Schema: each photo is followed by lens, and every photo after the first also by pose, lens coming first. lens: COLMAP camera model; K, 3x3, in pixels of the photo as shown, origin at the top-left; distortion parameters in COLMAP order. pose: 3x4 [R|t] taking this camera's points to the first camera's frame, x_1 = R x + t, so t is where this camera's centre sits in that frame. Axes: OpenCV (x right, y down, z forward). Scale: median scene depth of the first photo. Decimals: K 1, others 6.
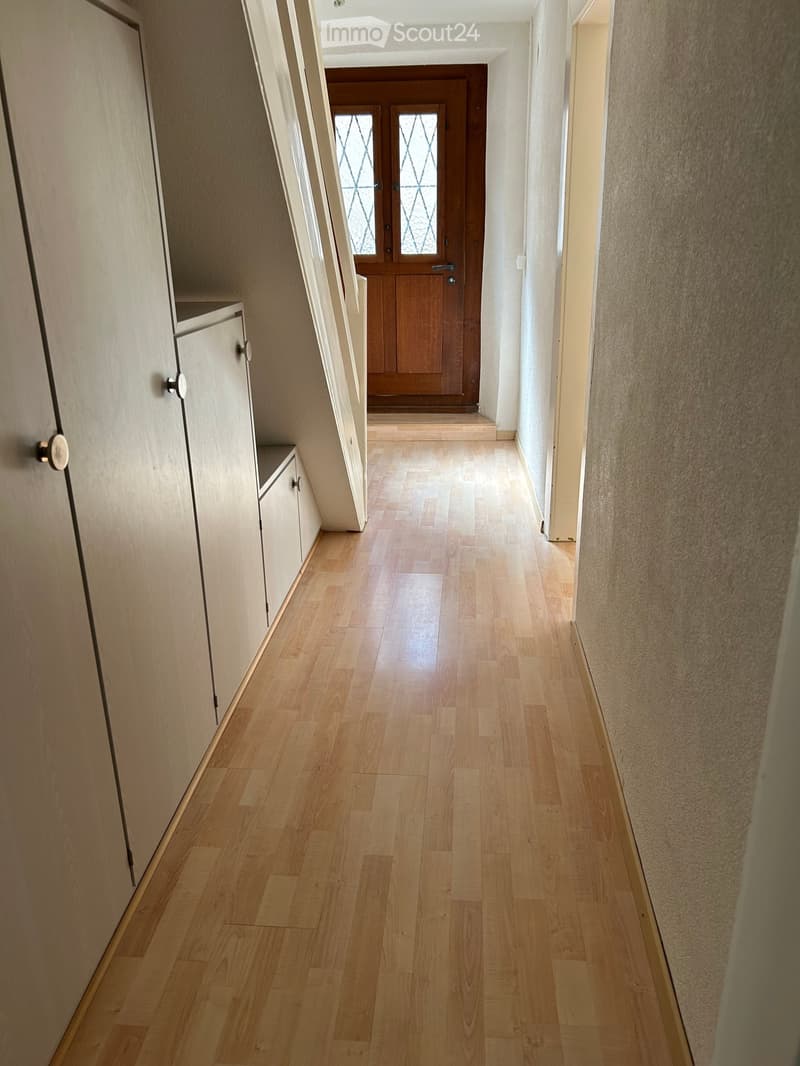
lens RADIAL K [[801.6, 0, 403.5], [0, 801.6, 527.4], [0, 0, 1]] dist [0.062584, -0.067606]
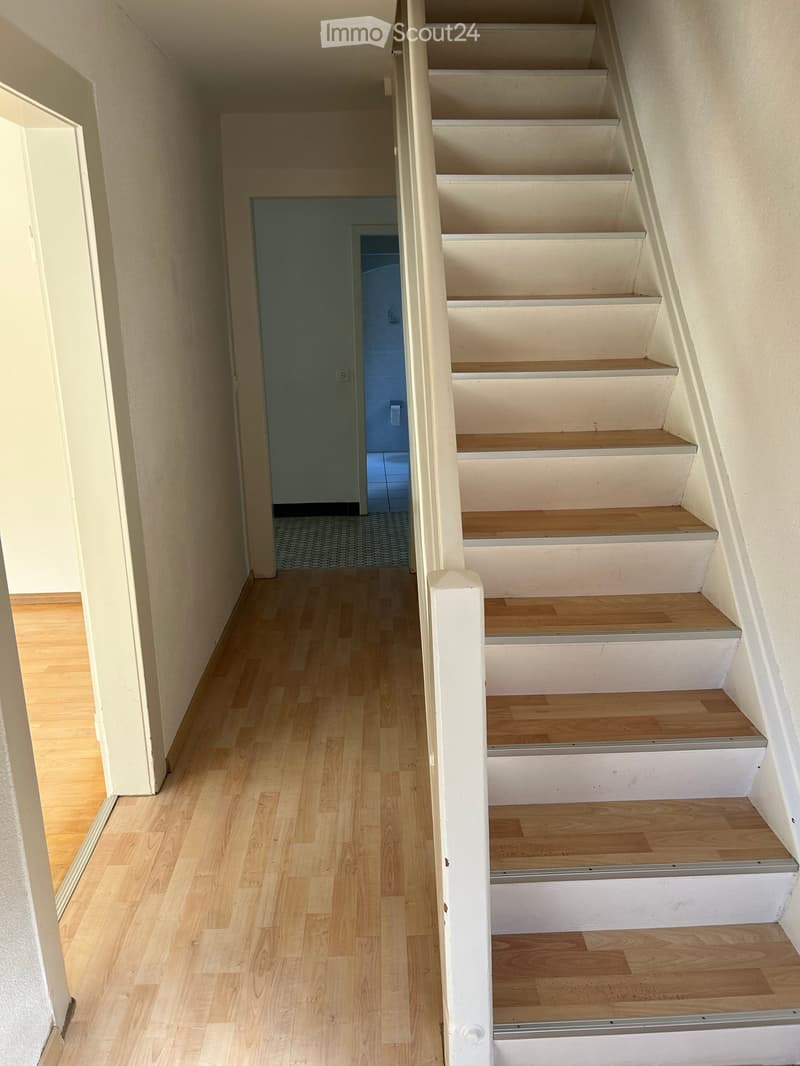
lens RADIAL K [[801.6, 0, 403.5], [0, 801.6, 527.4], [0, 0, 1]] dist [0.062584, -0.067606]
pose [[-0.993624, 0.059374, -0.095842, 0.000745], [-0.009343, 0.803807, 0.594817, -0.863040], [0.112356, 0.591920, -0.798127, 2.021593]]
